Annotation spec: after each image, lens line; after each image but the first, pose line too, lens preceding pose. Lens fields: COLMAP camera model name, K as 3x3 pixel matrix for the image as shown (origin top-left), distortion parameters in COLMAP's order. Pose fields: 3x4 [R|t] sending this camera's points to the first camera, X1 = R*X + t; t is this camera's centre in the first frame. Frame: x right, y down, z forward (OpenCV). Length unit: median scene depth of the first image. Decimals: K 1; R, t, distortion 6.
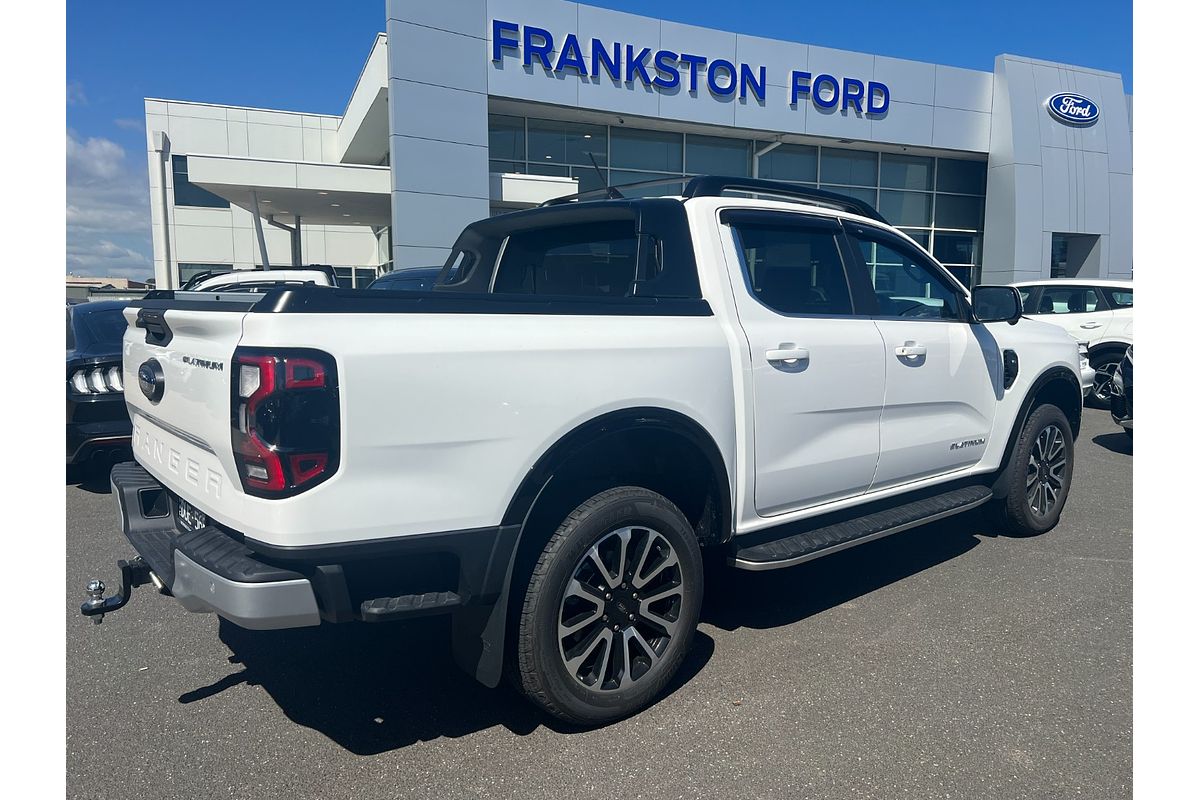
lens RADIAL K [[797.5, 0, 601.2], [0, 797.5, 396.3], [0, 0, 1]] dist [0.010795, 0.000567]
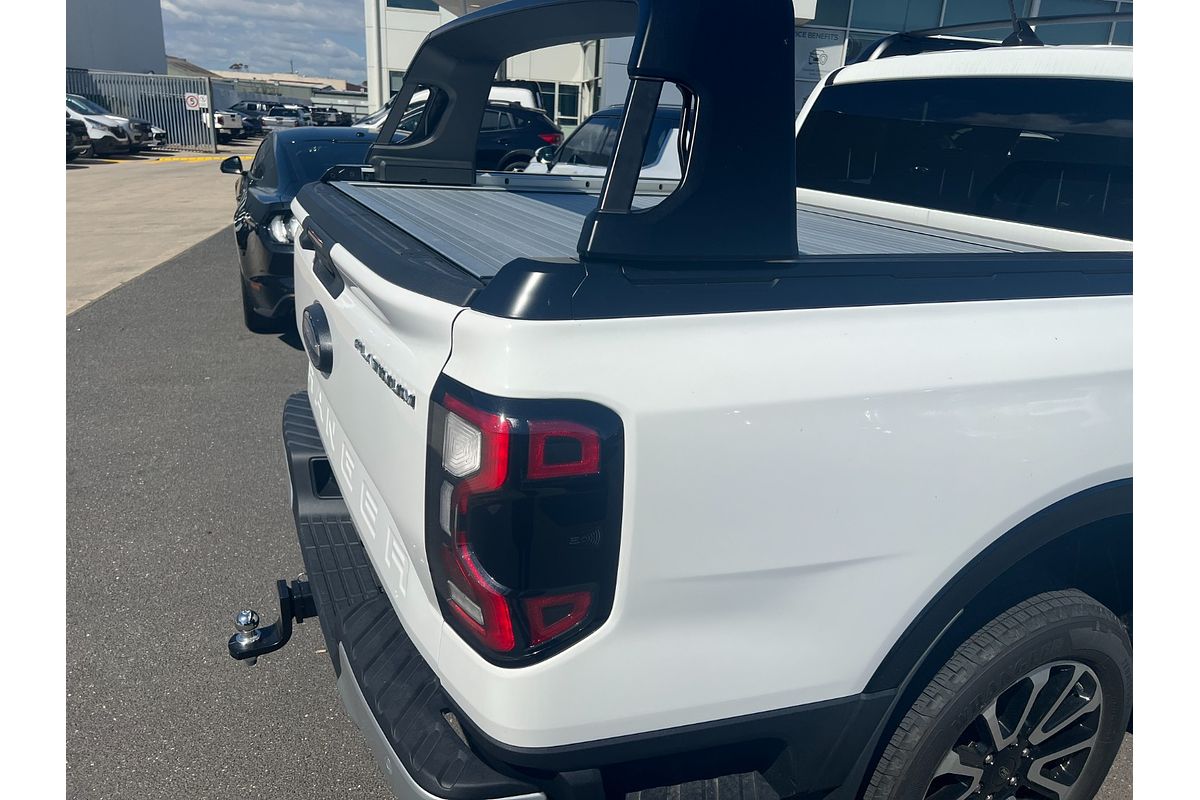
lens RADIAL K [[797.5, 0, 601.2], [0, 797.5, 396.3], [0, 0, 1]] dist [0.010795, 0.000567]
pose [[0.970098, 0.126905, -0.206892, -0.157705], [-0.080492, 0.972391, 0.219035, -0.109729], [0.228977, -0.195832, 0.953530, 0.338183]]
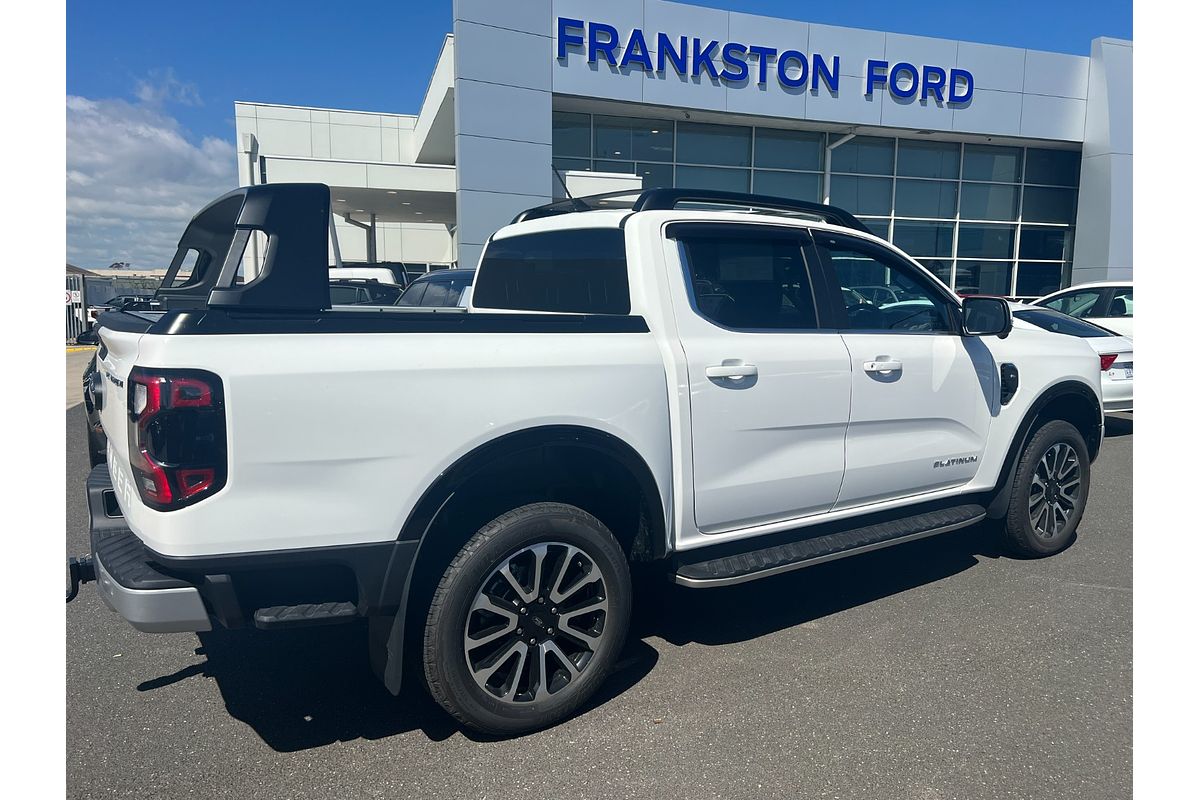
lens RADIAL K [[795.6, 0, 600.7], [0, 795.6, 405.6], [0, 0, 1]] dist [0.011304, -0.001668]
pose [[0.994720, 0.018311, -0.100978, 0.172554], [-0.016395, 0.999670, 0.019777, -0.026609], [0.101307, -0.018017, 0.994692, 0.005720]]
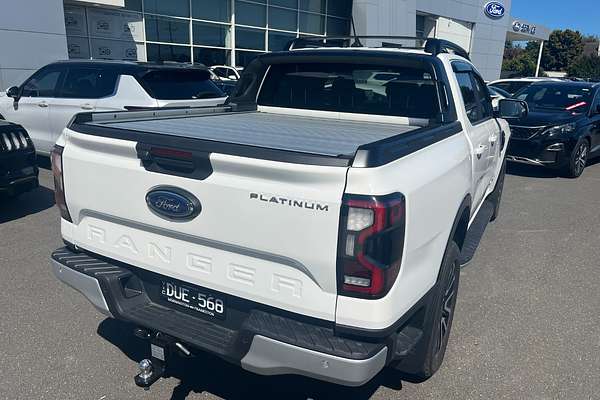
lens RADIAL K [[455.8, 0, 300.8], [0, 455.8, 212.0], [0, 0, 1]] dist [0.005383, -0.000268]
pose [[0.922237, -0.079993, 0.378260, -0.525209], [0.009303, 0.982670, 0.185129, -0.112218], [-0.386514, -0.167214, 0.906999, 0.212101]]
